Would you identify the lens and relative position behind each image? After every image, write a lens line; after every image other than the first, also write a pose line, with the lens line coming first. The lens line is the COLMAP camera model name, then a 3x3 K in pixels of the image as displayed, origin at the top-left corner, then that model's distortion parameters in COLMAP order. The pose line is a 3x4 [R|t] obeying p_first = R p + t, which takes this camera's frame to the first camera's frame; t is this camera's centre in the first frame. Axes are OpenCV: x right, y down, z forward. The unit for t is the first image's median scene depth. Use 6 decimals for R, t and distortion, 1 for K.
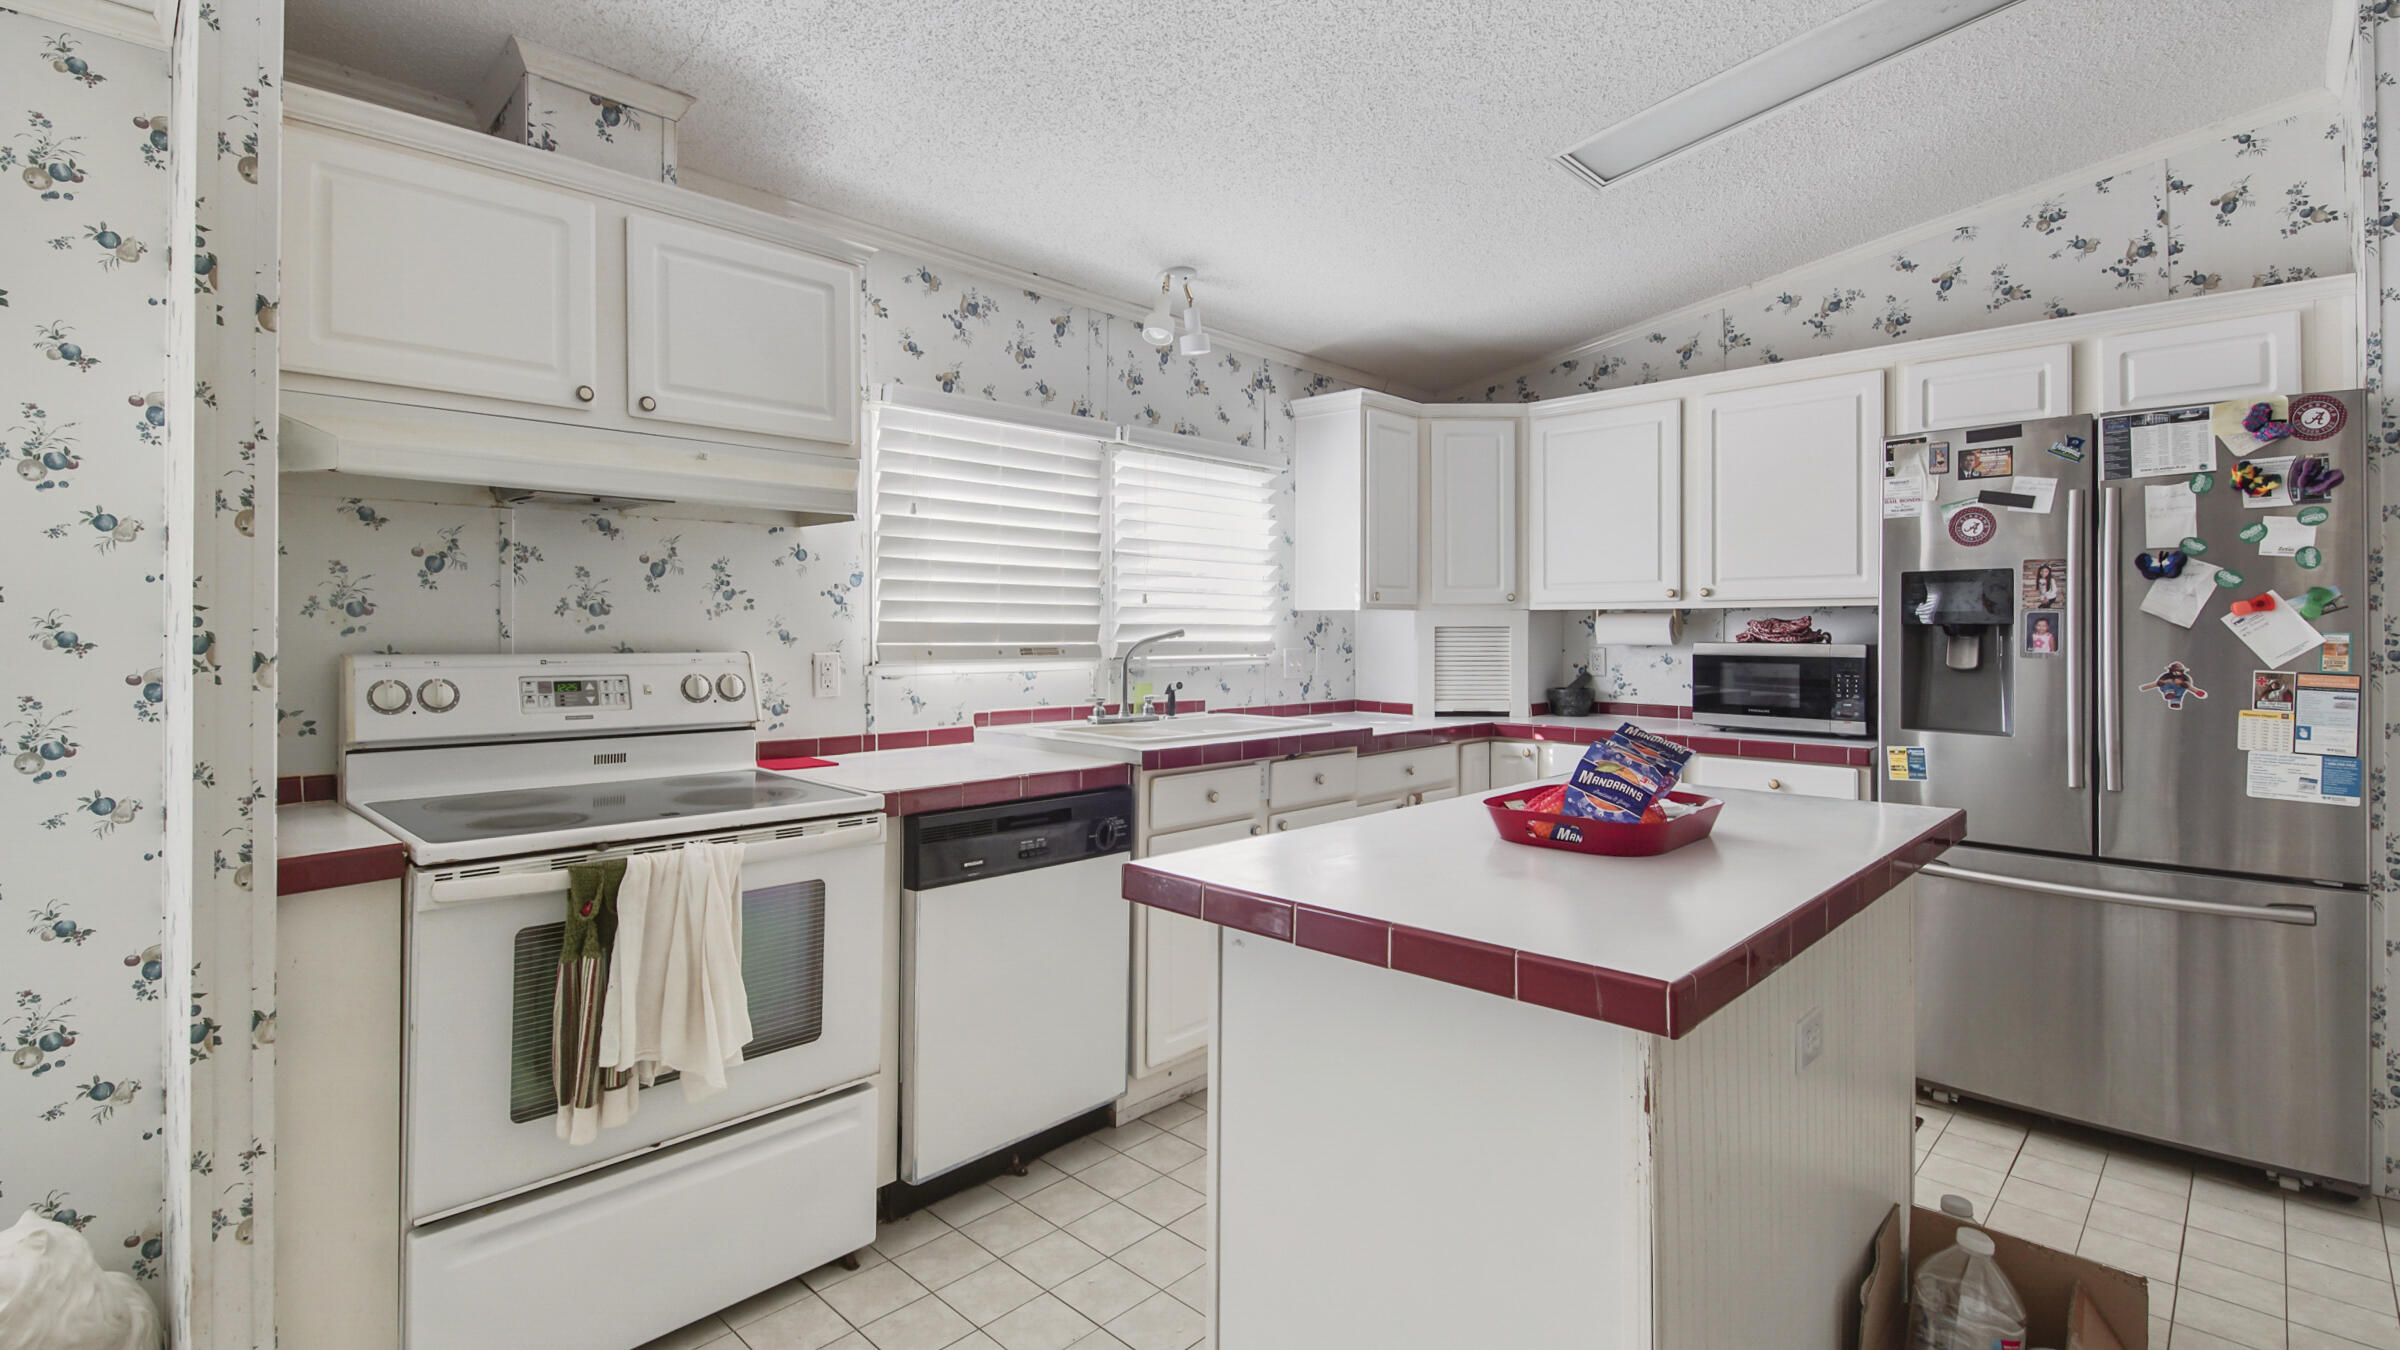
lens RADIAL K [[1080.6, 0, 1218.7], [0, 1080.6, 624.8], [0, 0, 1]] dist [0.035711, -0.026462]
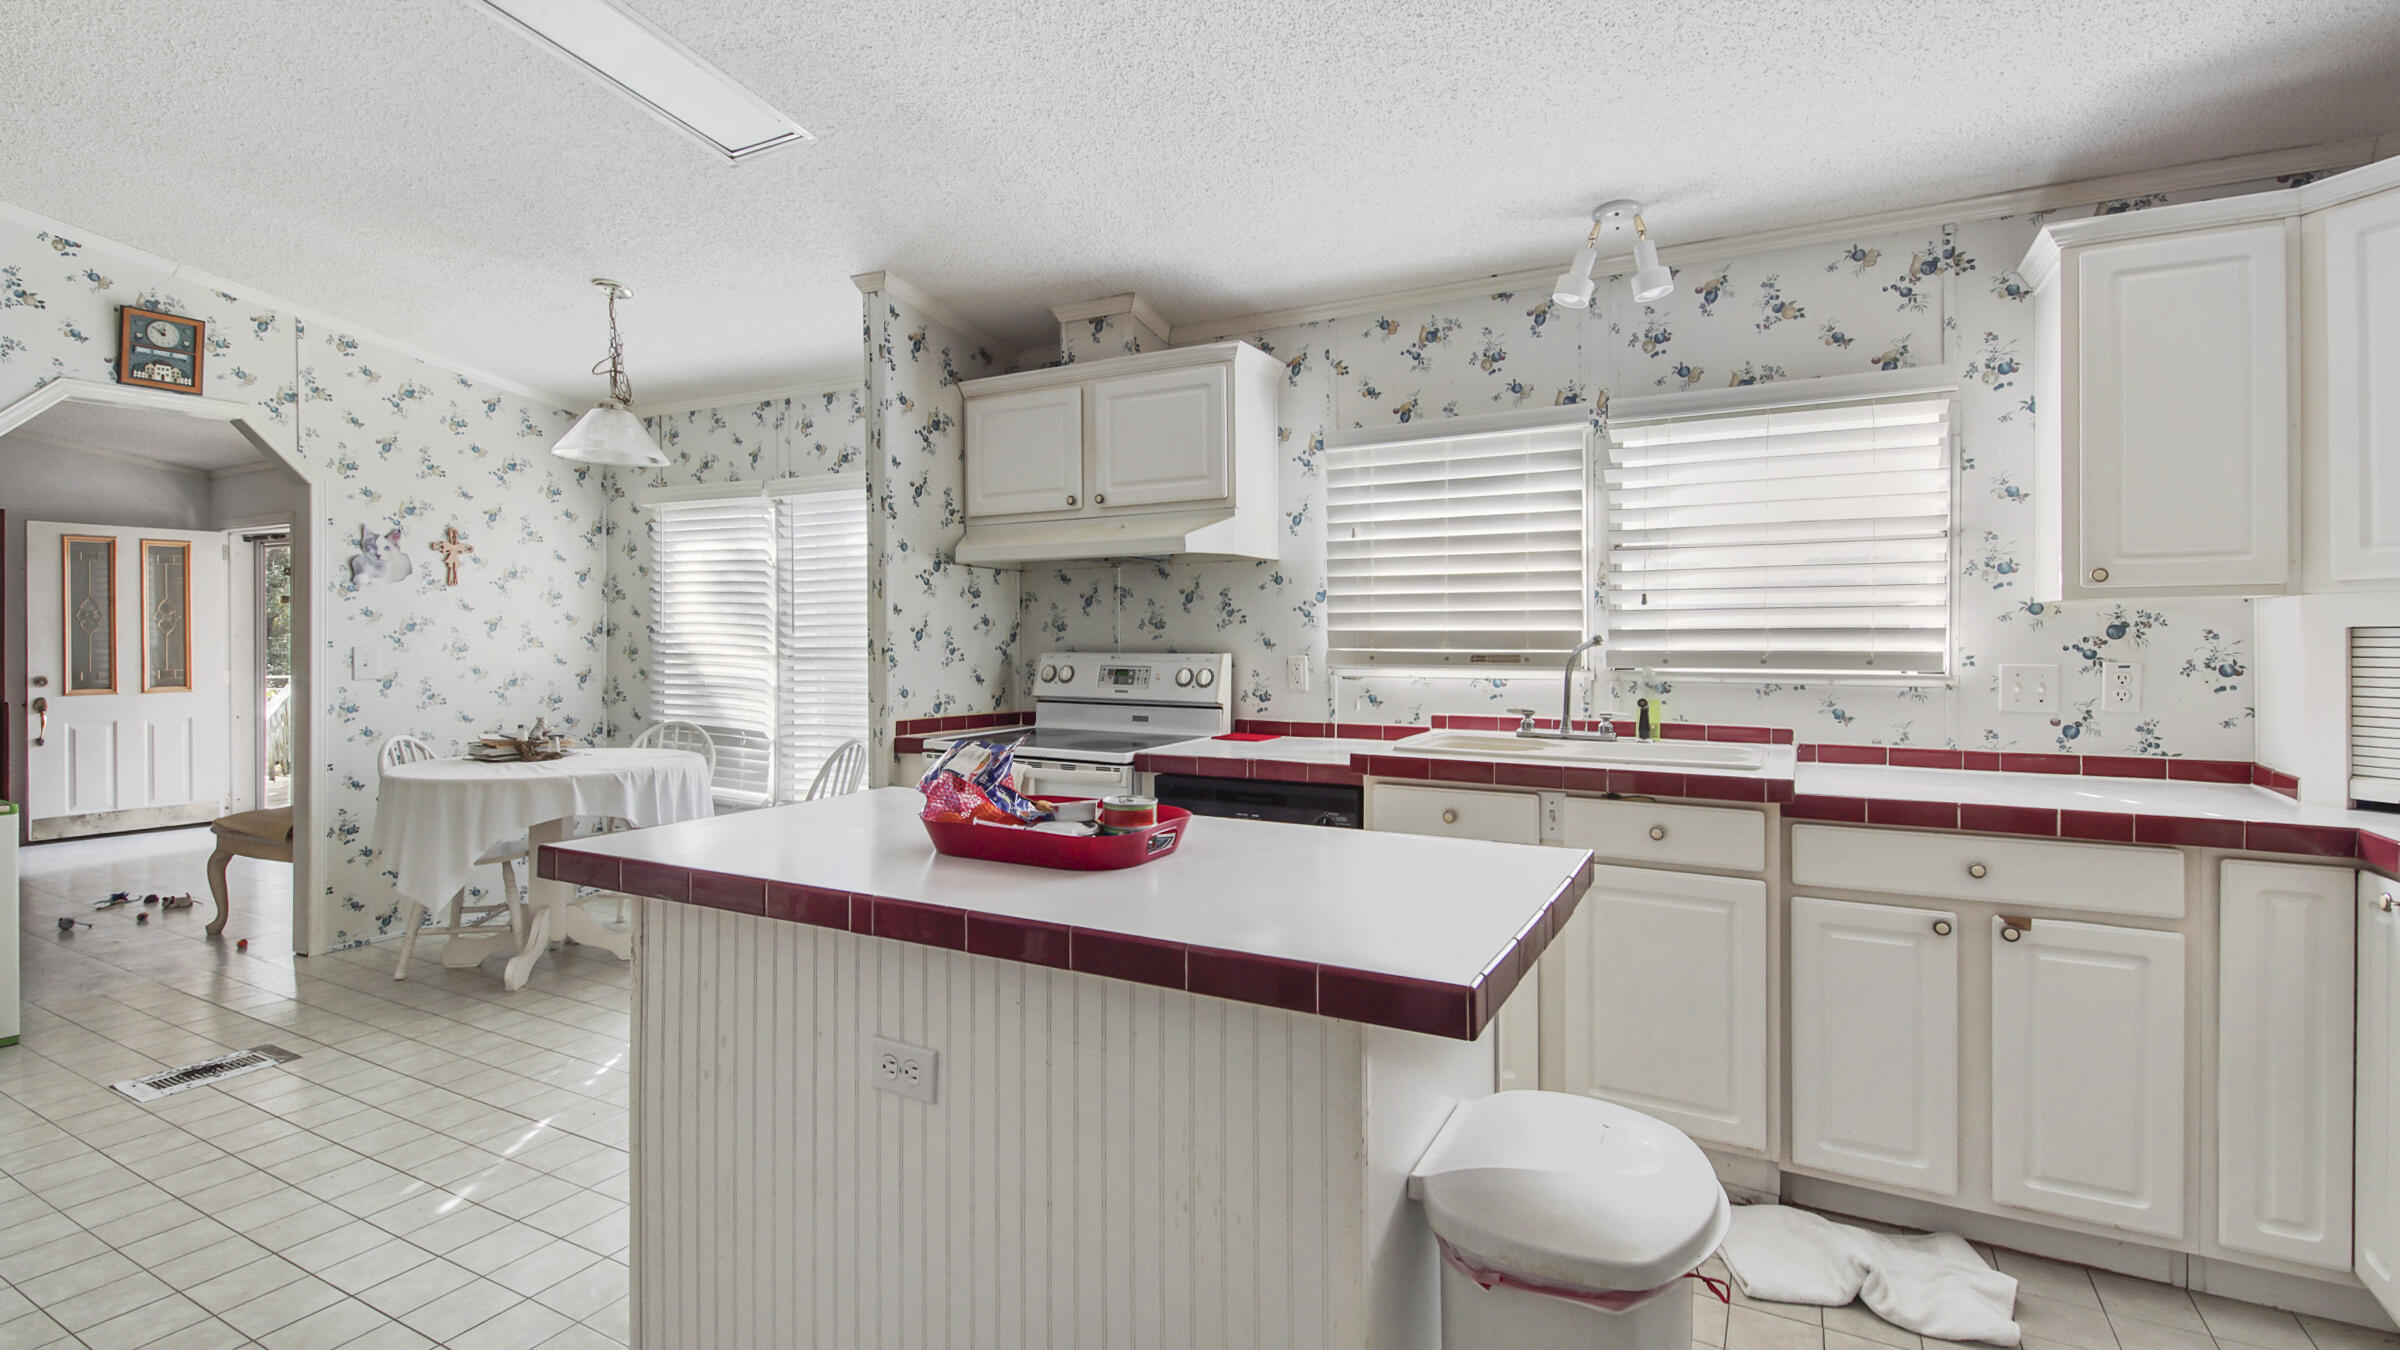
lens RADIAL K [[1082.1, 0, 1206.9], [0, 1082.1, 648.7], [0, 0, 1]] dist [0.034456, -0.017753]
pose [[0.262138, 0.004950, -0.965018, 0.792012], [0.006530, 0.999955, 0.006903, 0.007715], [0.965008, -0.008111, 0.262094, 0.535661]]
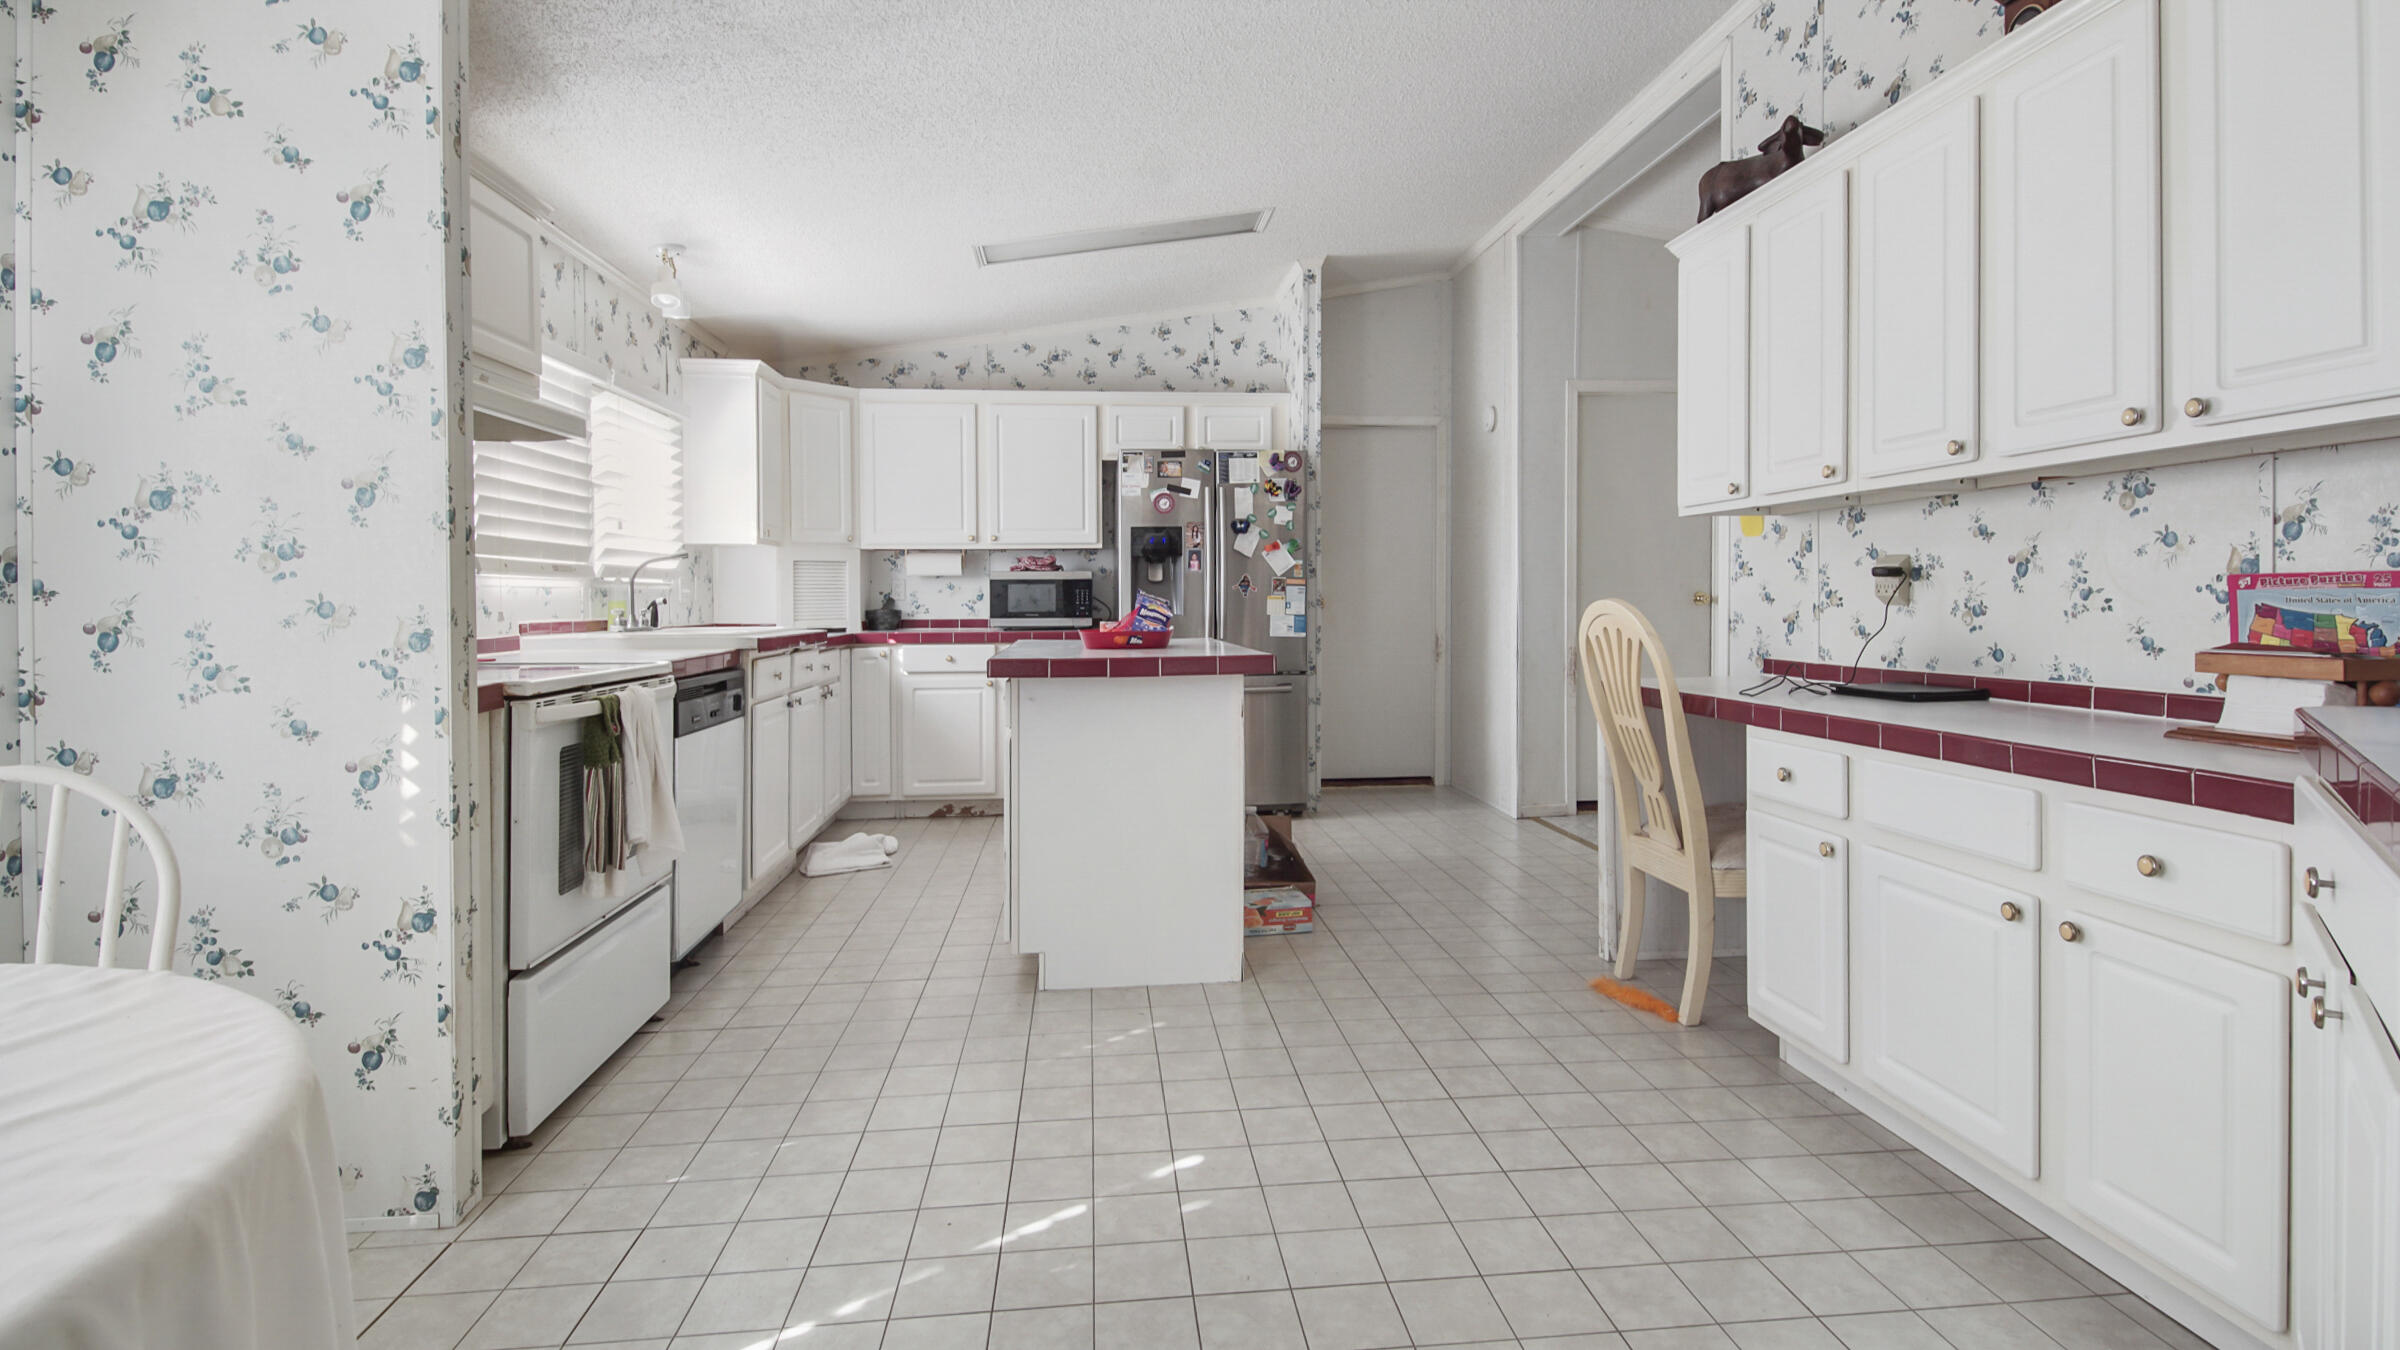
lens RADIAL K [[1080.6, 0, 1218.7], [0, 1080.6, 624.8], [0, 0, 1]] dist [0.035711, -0.026462]
pose [[0.643472, -0.030712, 0.764854, -0.644065], [0.006424, 0.999376, 0.034724, 0.051935], [-0.765443, -0.017431, 0.643268, -0.249504]]
